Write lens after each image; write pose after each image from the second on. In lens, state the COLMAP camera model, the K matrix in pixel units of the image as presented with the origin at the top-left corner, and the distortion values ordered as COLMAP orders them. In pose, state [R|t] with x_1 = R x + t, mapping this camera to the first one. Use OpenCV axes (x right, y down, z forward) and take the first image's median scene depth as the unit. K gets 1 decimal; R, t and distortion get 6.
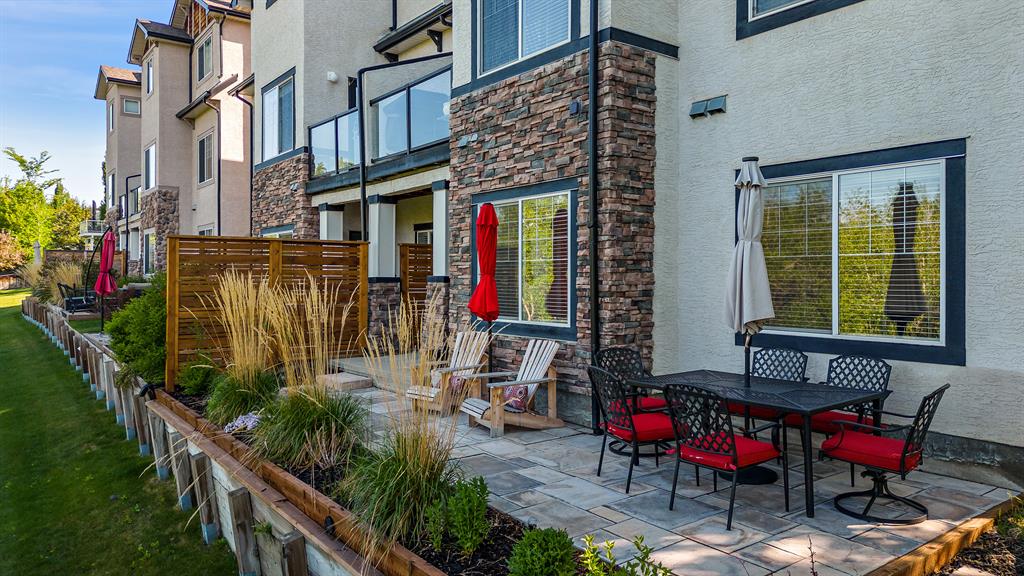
lens RADIAL K [[717.7, 0, 507.5], [0, 717.7, 282.2], [0, 0, 1]] dist [0.064002, -0.059177]
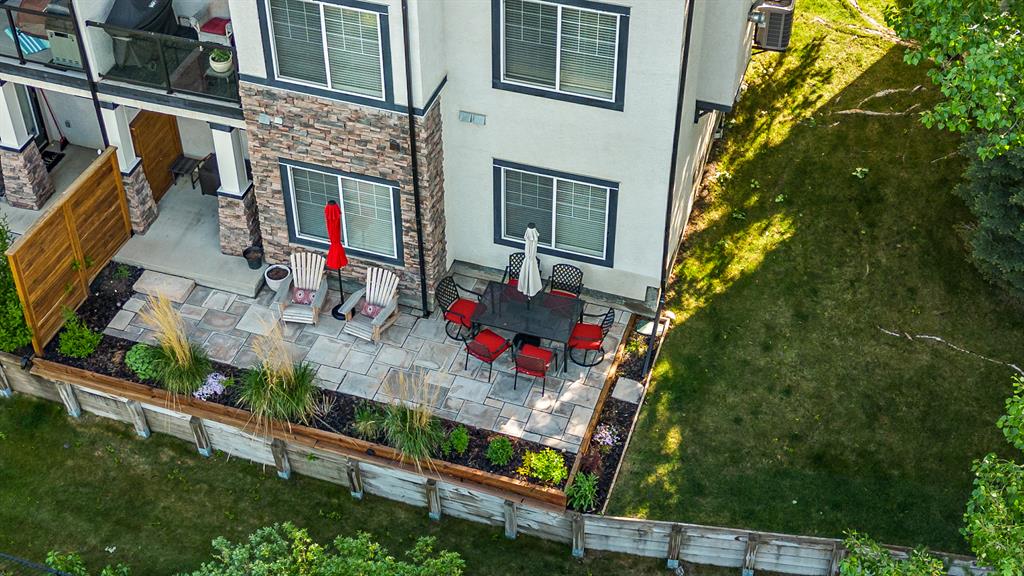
lens RADIAL K [[1413.1, 0, 512.6], [0, 1413.1, 273.6], [0, 0, 1]] dist [0.239957, -0.878291]
pose [[0.816528, -0.377441, 0.436830, -1.022727], [0.005060, 0.761319, 0.648357, -1.834379], [-0.577284, -0.527192, 0.623548, -1.012976]]
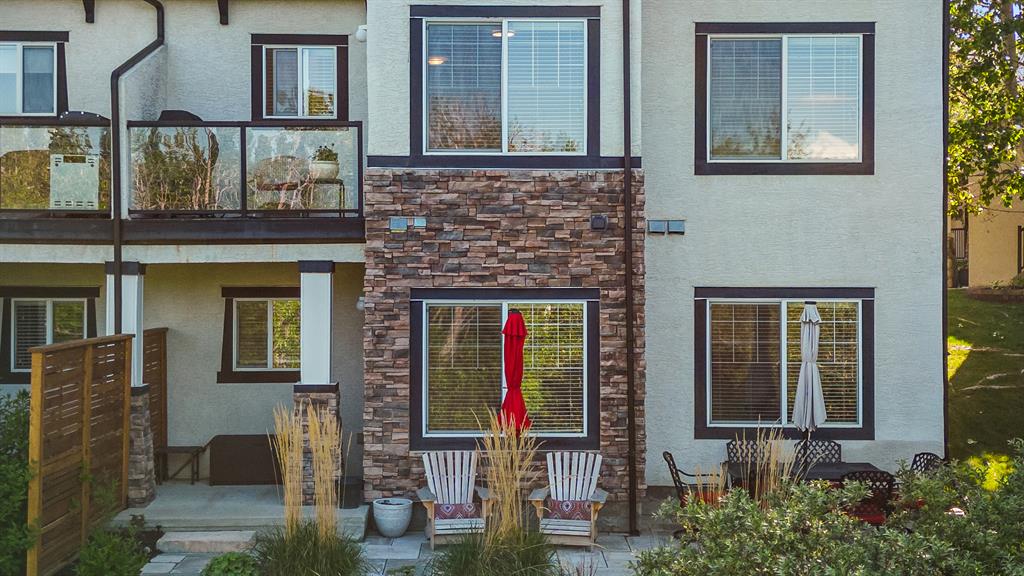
lens RADIAL K [[1413.1, 0, 512.6], [0, 1413.1, 273.6], [0, 0, 1]] dist [0.239957, -0.878291]
pose [[0.582035, -0.000580, 0.813163, -1.581649], [0.003780, 0.999991, -0.001992, -0.160908], [-0.813155, 0.004233, 0.582032, -0.075937]]
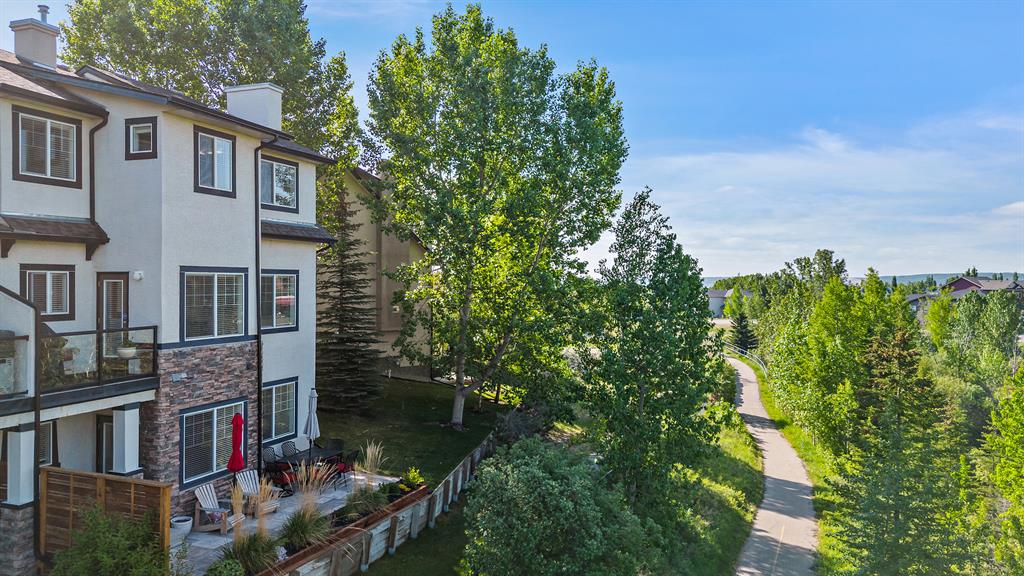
lens RADIAL K [[717.7, 0, 507.5], [0, 717.7, 282.2], [0, 0, 1]] dist [0.064002, -0.059177]
pose [[-0.532994, -0.007218, 0.846088, -2.215371], [-0.002870, 0.999973, 0.006722, -0.509118], [-0.846114, 0.001154, -0.533000, 1.487186]]
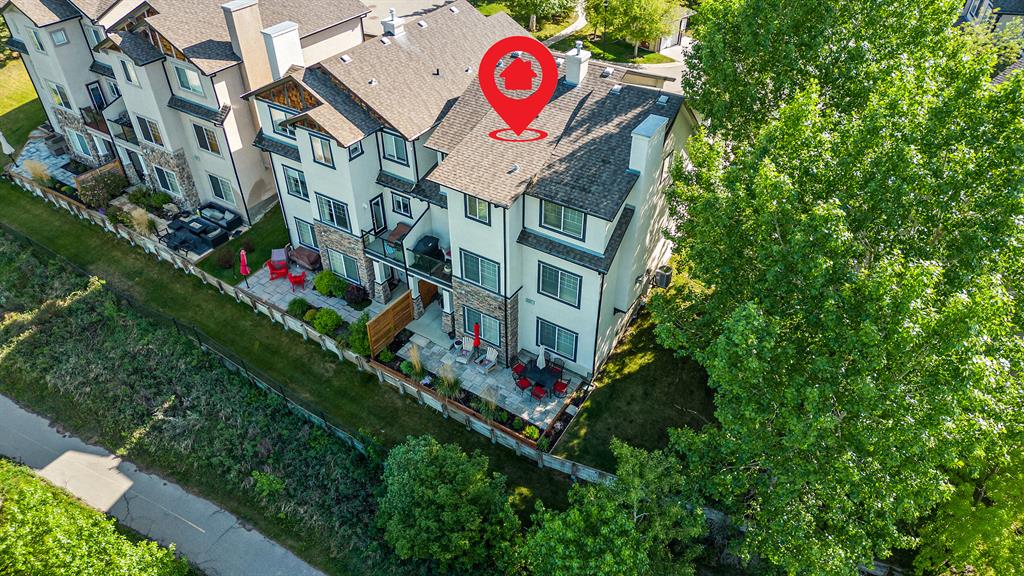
lens RADIAL K [[695.5, 0, 512.0], [0, 695.5, 288.0], [0, 0, 1]] dist [0.173789, -0.000241]
pose [[0.934127, -0.224477, 0.277519, -0.881438], [0.004280, 0.784482, 0.620137, -2.685938], [-0.356915, -0.578099, 0.733766, -1.787733]]
